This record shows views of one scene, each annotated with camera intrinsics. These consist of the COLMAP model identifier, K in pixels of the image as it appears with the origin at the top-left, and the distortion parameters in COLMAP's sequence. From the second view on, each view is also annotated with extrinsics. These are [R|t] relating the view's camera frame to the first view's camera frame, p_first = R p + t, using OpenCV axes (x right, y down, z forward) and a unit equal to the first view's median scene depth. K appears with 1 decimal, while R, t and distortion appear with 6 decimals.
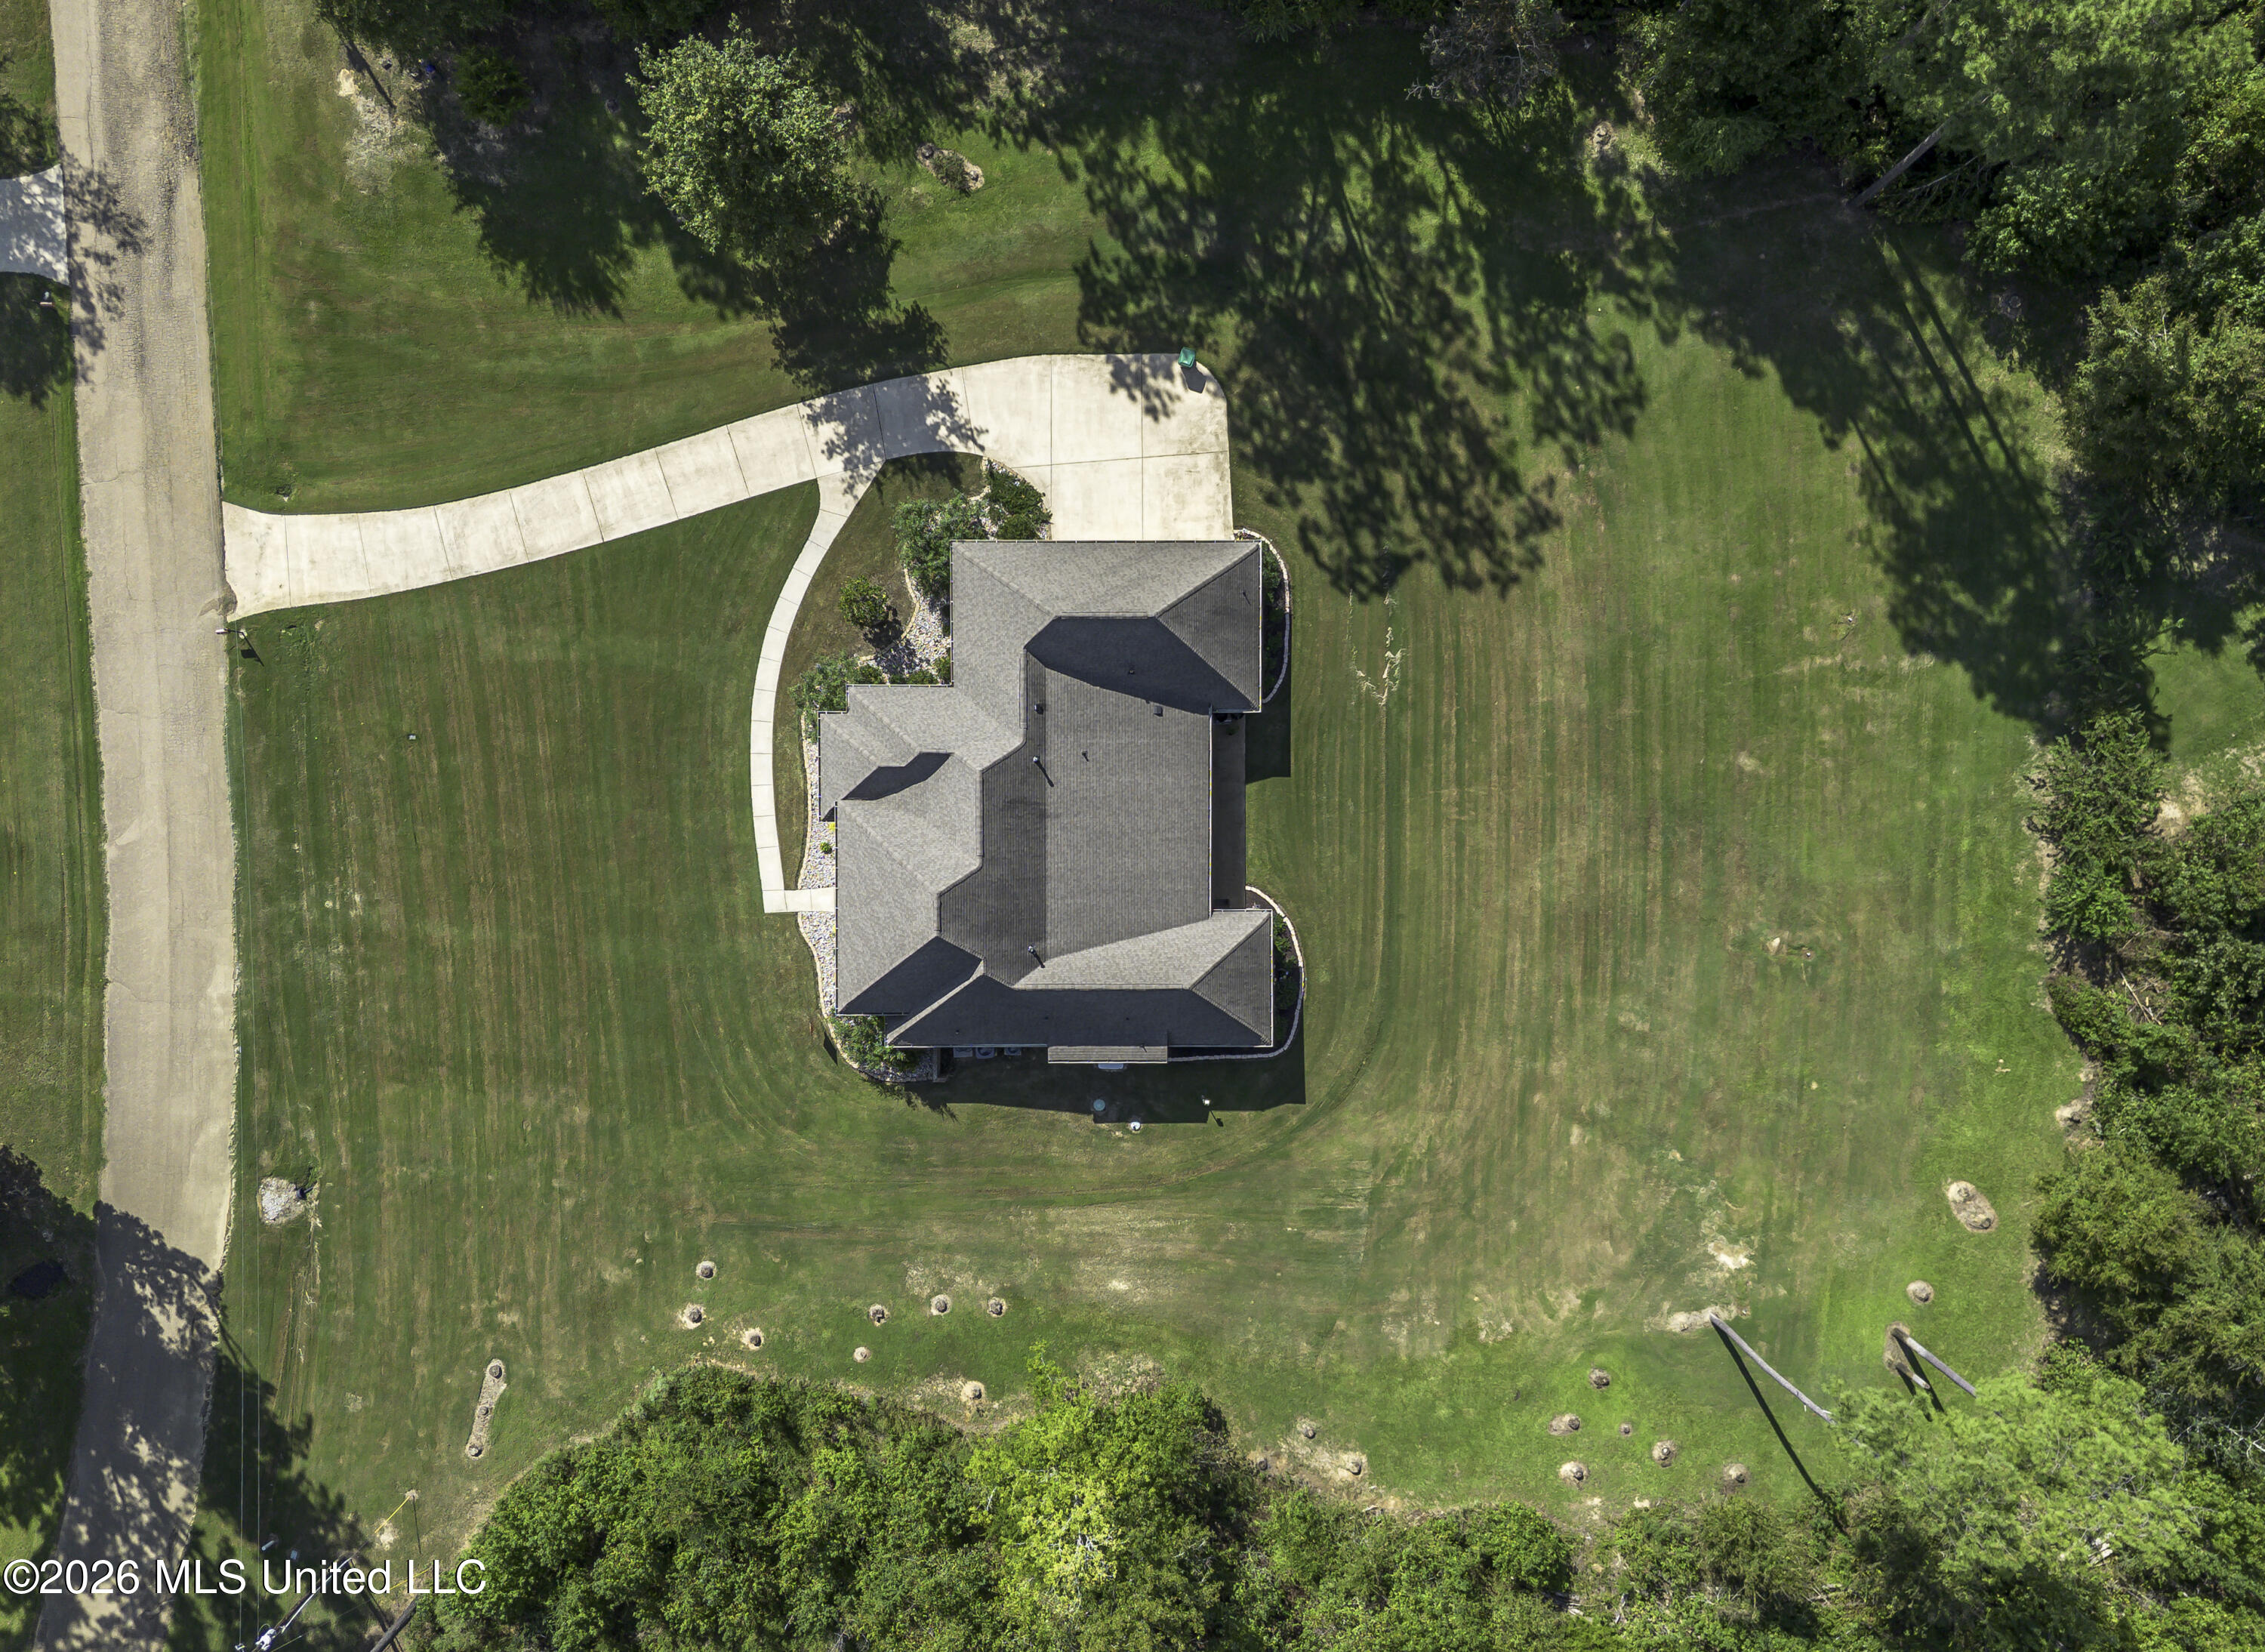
lens RADIAL K [[1599.9, 0, 1131.7], [0, 1599.9, 840.1], [0, 0, 1]] dist [0.047639, -0.023891]
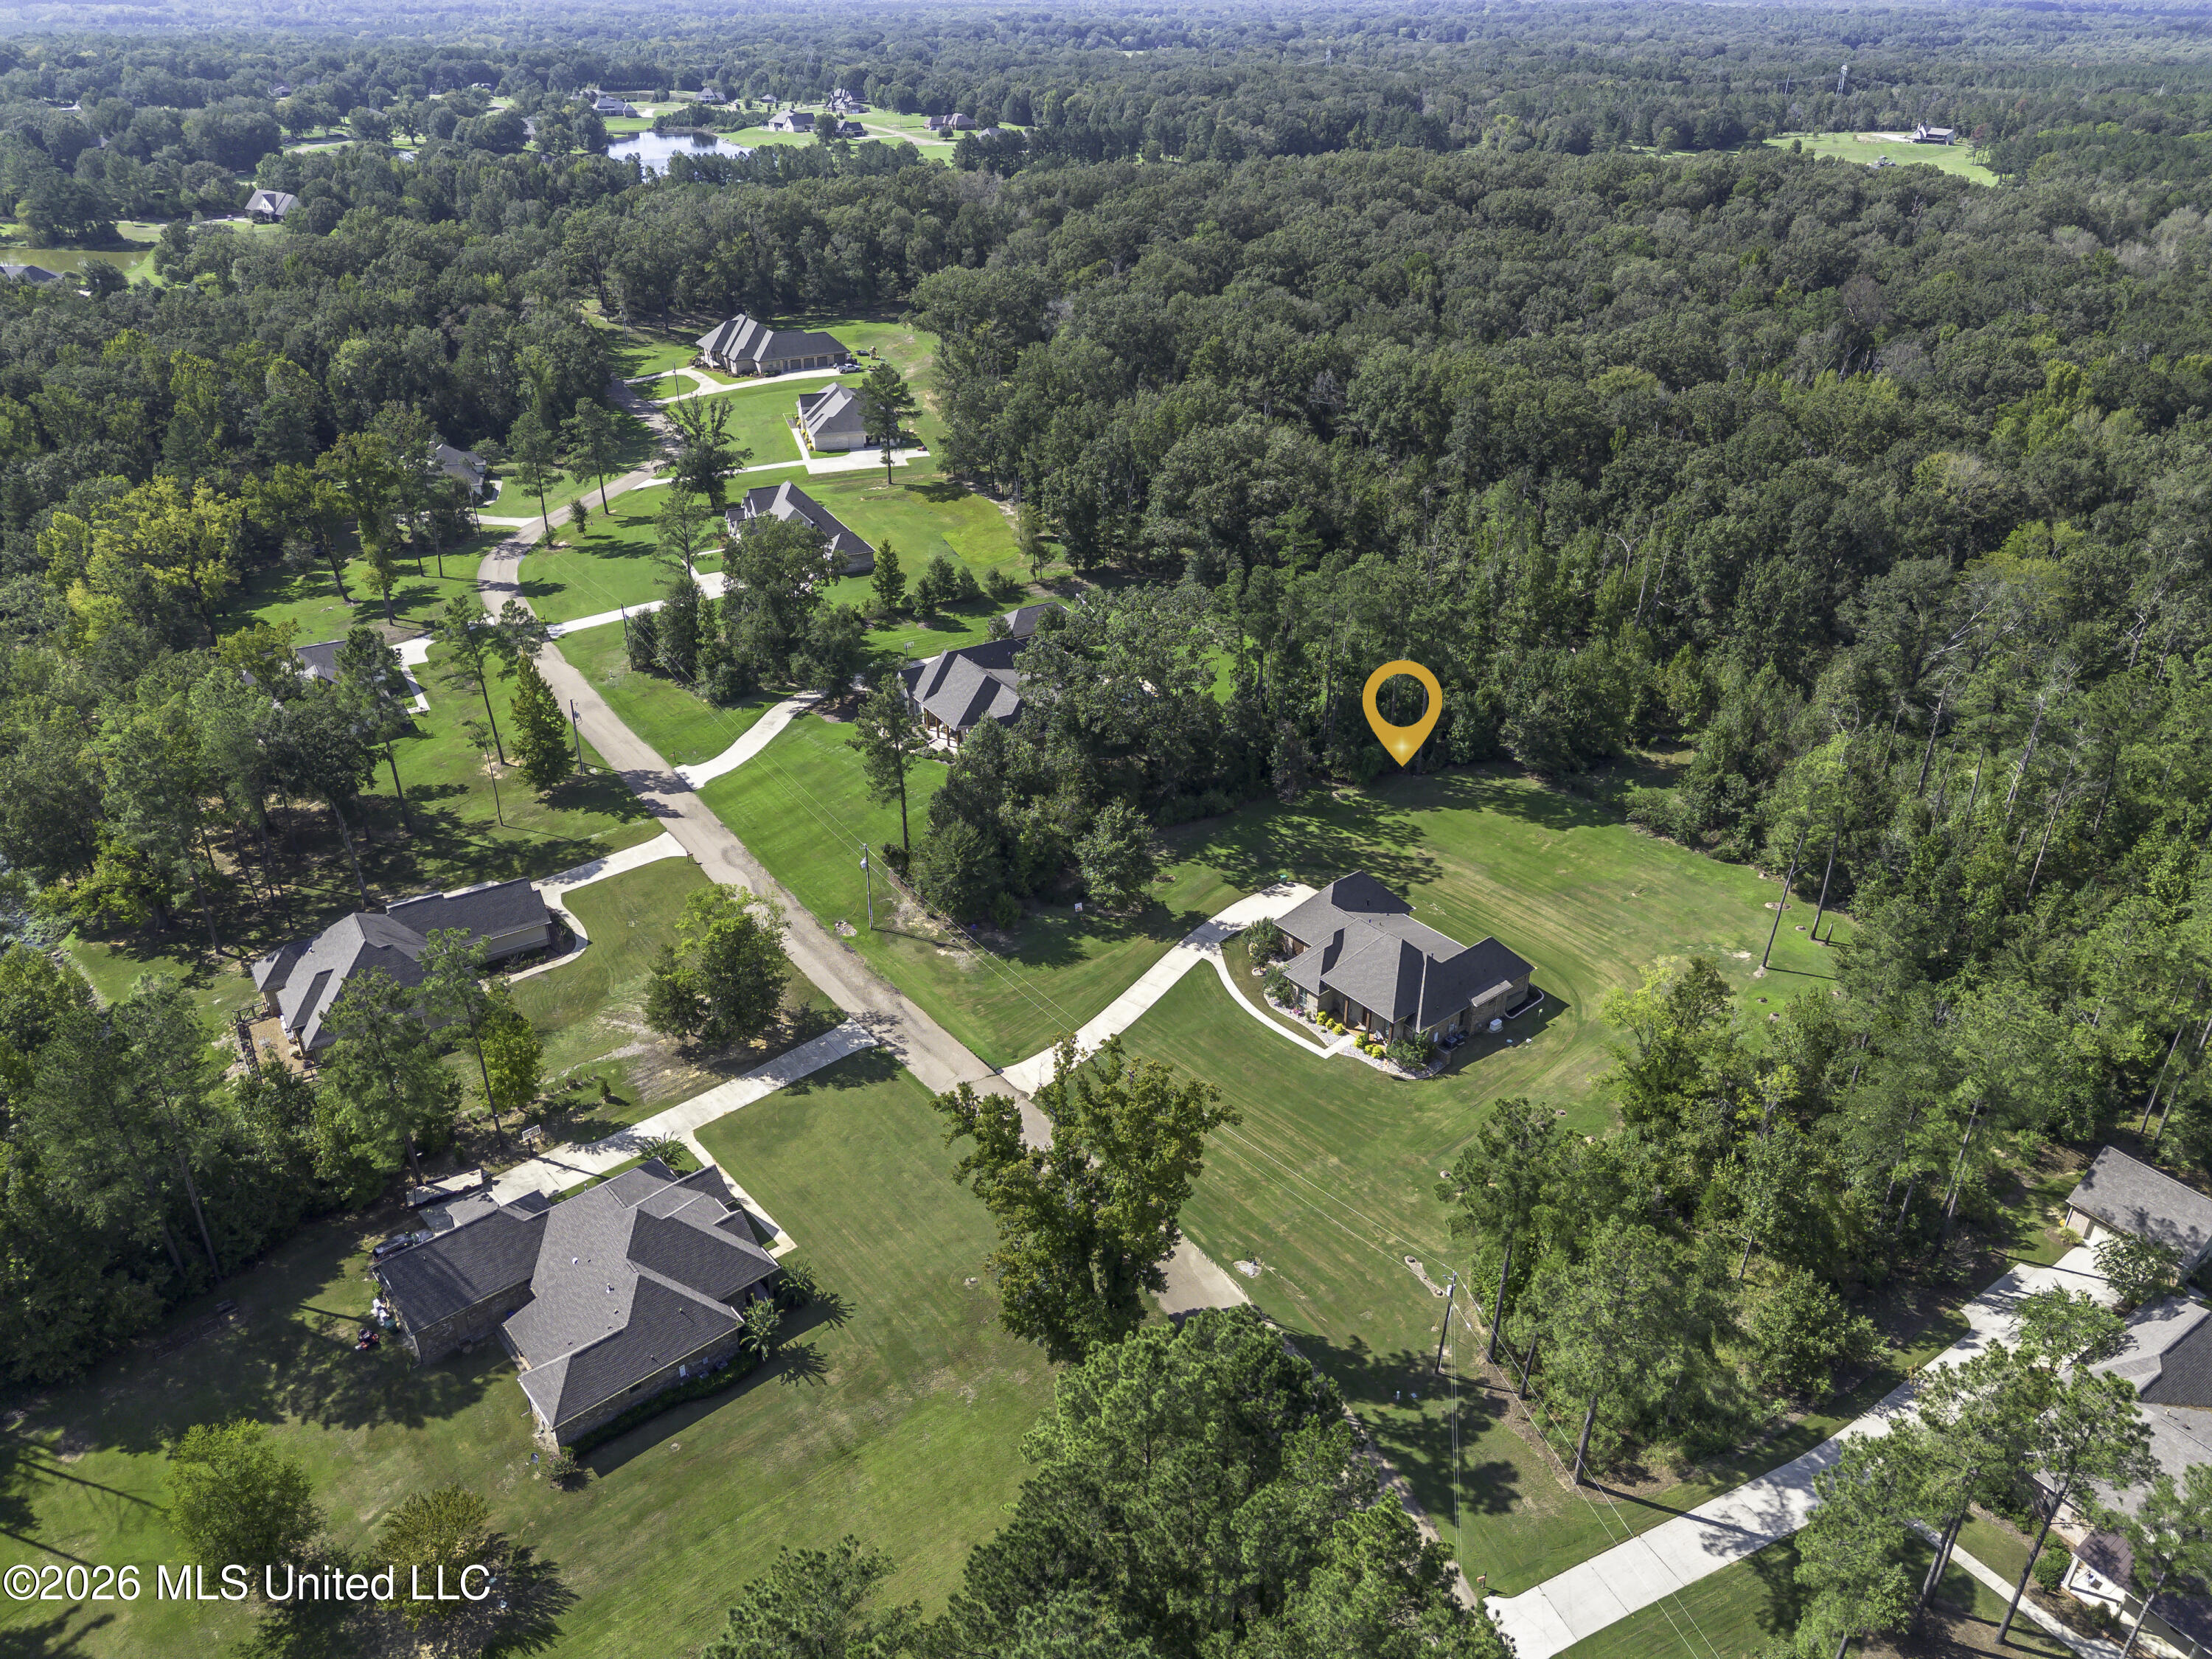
lens RADIAL K [[1567.2, 0, 1096.6], [0, 1567.2, 827.0], [0, 0, 1]] dist [0.081909, -0.078701]
pose [[0.777428, -0.304969, 0.550090, -1.467865], [0.628804, 0.356662, -0.690940, 1.139797], [0.014519, 0.883055, 0.469045, -0.196273]]
